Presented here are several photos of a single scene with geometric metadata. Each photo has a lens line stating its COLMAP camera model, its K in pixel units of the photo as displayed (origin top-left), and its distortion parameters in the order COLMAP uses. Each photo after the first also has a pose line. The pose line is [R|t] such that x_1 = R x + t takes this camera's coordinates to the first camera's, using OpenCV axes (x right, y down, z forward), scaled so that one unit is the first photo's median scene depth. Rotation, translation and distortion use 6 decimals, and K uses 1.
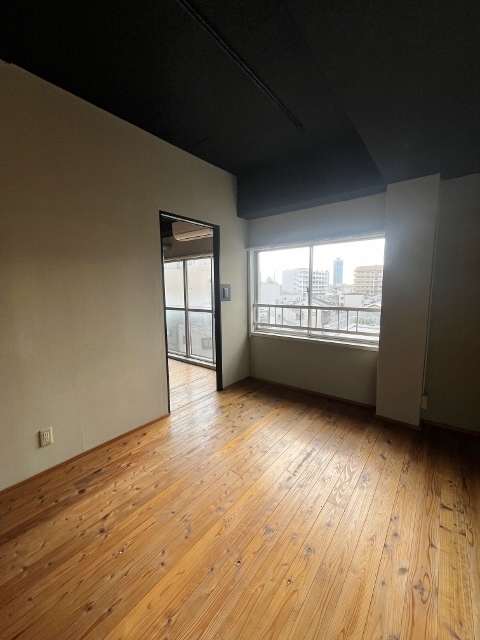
lens RADIAL K [[258.9, 0, 239.9], [0, 258.9, 320.8], [0, 0, 1]] dist [-0.000618, -0.000457]
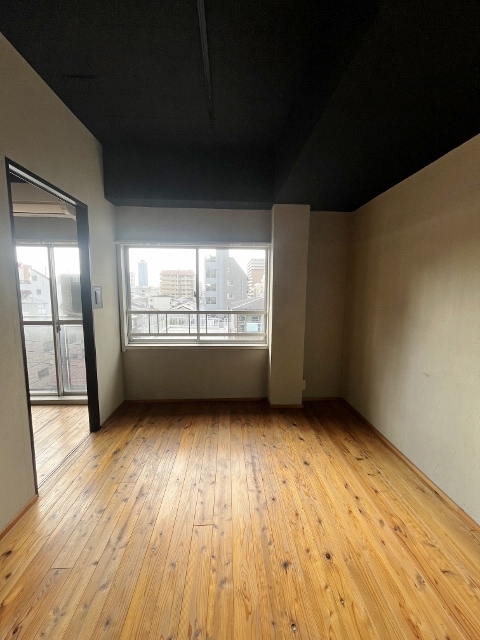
lens RADIAL K [[258.9, 0, 240.4], [0, 258.9, 320.1], [0, 0, 1]] dist [-0.000618, -0.000457]
pose [[0.755155, -0.058412, 0.652939, -0.248767], [0.067723, 0.997644, 0.010924, -0.024104], [-0.652039, 0.035969, 0.757332, 0.183505]]
